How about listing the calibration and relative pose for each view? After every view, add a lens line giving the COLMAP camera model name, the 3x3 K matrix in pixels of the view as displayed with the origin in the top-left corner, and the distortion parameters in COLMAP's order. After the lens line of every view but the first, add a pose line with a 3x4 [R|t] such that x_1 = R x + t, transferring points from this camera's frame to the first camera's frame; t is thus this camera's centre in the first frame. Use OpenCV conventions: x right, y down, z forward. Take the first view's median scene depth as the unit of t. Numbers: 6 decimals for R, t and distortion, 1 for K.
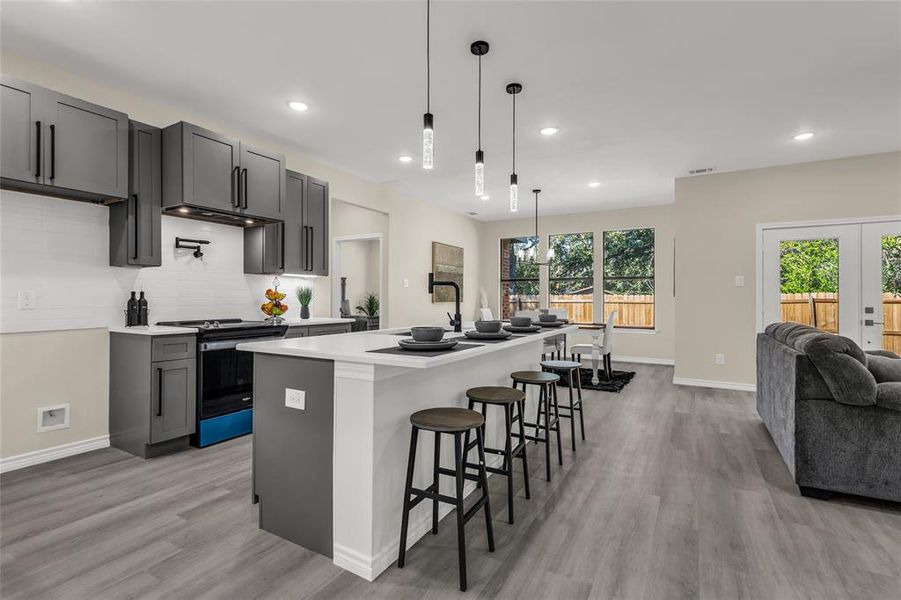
lens RADIAL K [[426.0, 0, 449.5], [0, 426.0, 296.8], [0, 0, 1]] dist [-0.000053, 0.000028]
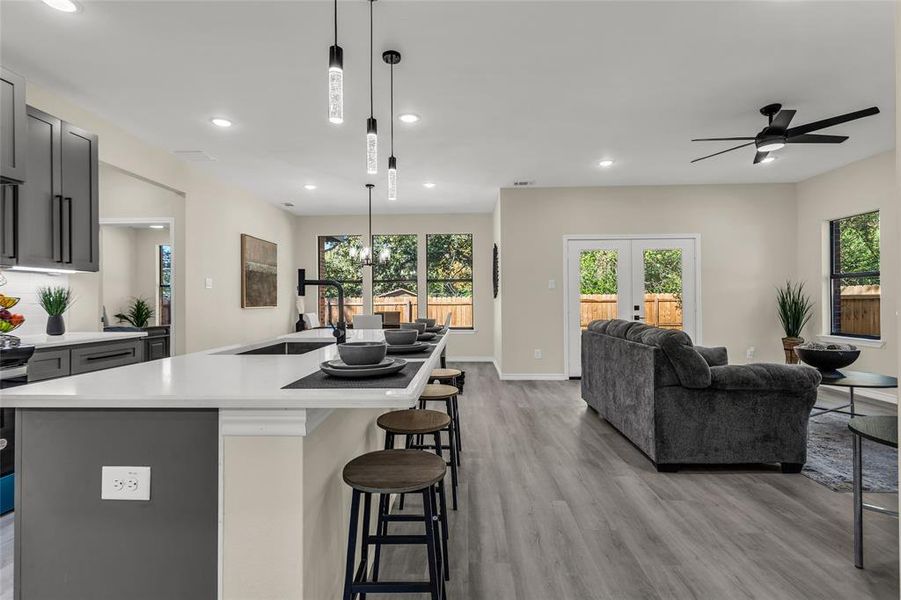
lens RADIAL K [[427.7, 0, 448.8], [0, 427.7, 299.3], [0, 0, 1]] dist [0.000315, 0.000280]
pose [[0.887758, -0.007780, 0.460244, -0.110291], [0.008152, 0.999966, 0.001180, -0.000339], [-0.460238, 0.002704, 0.887791, 0.136954]]
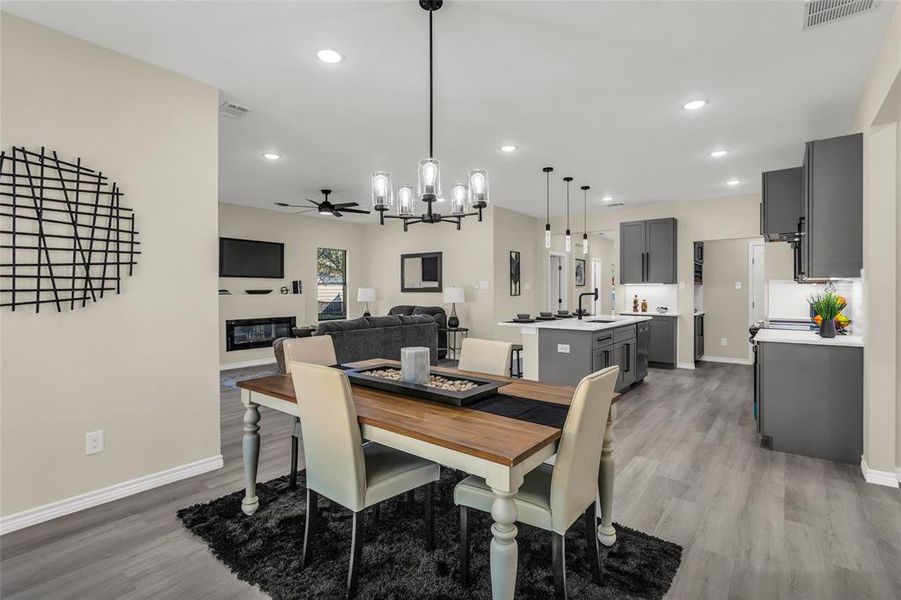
lens RADIAL K [[425.3, 0, 451.0], [0, 425.3, 291.8], [0, 0, 1]] dist [0.000775, 0.000031]
pose [[-0.989044, -0.003177, 0.147588, 0.205075], [-0.002907, 0.999994, 0.002046, -0.028465], [-0.147594, 0.001595, -0.989047, 1.961426]]
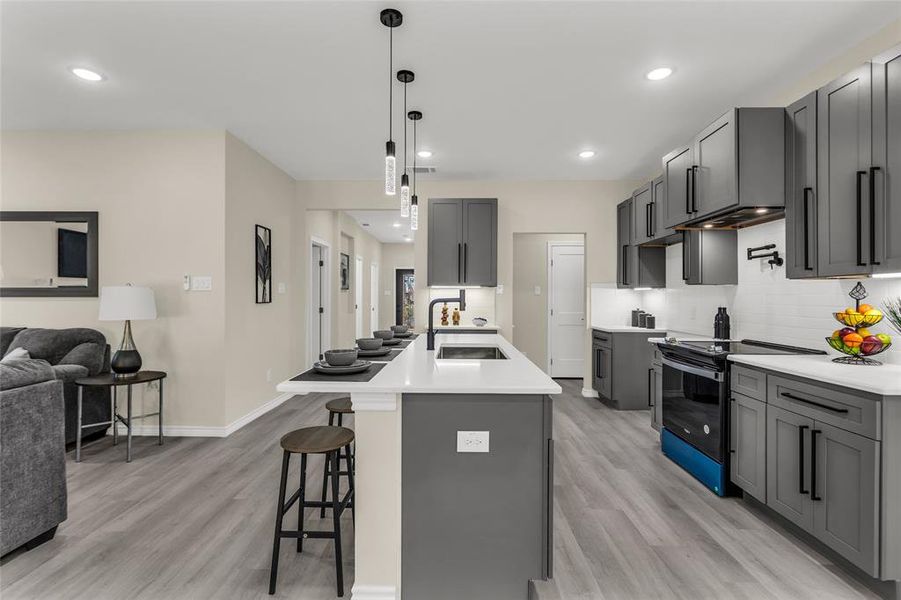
lens RADIAL K [[419.4, 0, 448.5], [0, 419.4, 296.6], [0, 0, 1]] dist [-0.000999, -0.000091]
pose [[-0.878341, -0.006750, -0.477986, 0.295832], [-0.005350, 0.999976, -0.004290, -0.024061], [0.478004, -0.001211, -0.878357, 1.234899]]
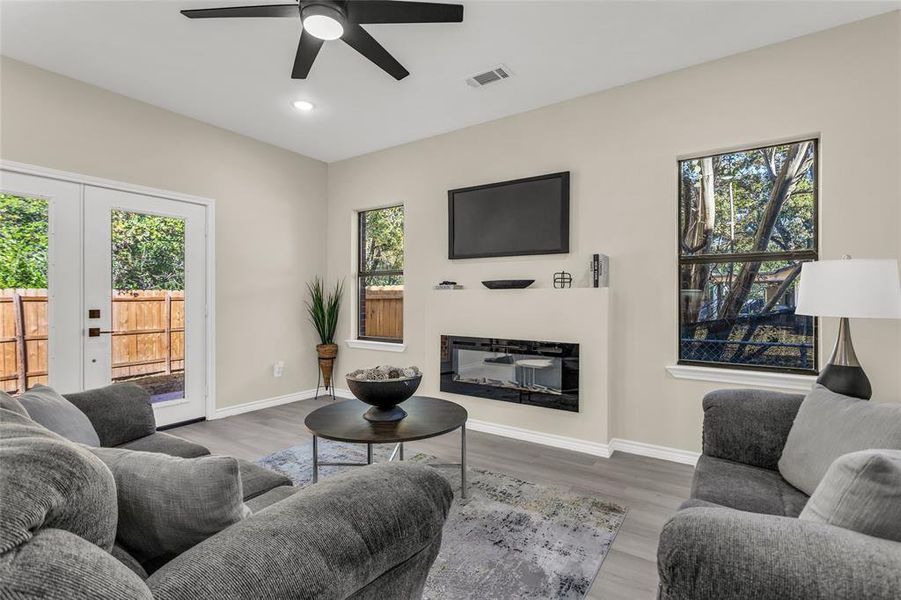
lens RADIAL K [[419.4, 0, 448.5], [0, 419.4, 296.6], [0, 0, 1]] dist [-0.000999, -0.000091]
pose [[0.078809, -0.002564, 0.996886, 0.394654], [-0.003742, 0.999989, 0.002868, -0.000289], [-0.996883, -0.003956, 0.078798, 0.417975]]
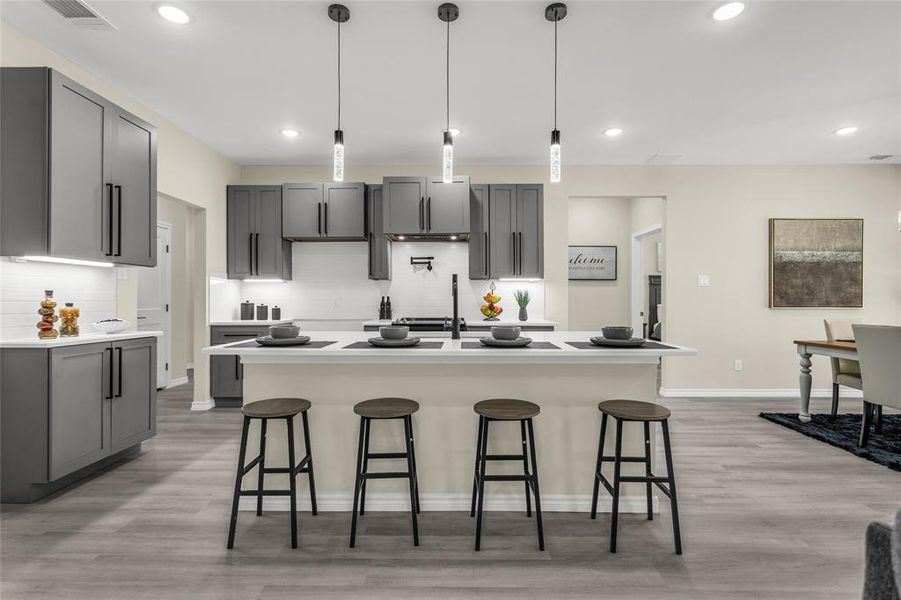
lens RADIAL K [[423.4, 0, 449.6], [0, 423.4, 299.8], [0, 0, 1]] dist [0.000125, 0.000344]
pose [[0.483179, -0.000737, -0.875521, 0.520504], [0.002054, 0.999998, 0.000292, -0.000323], [0.875519, -0.001939, 0.483180, 0.370112]]
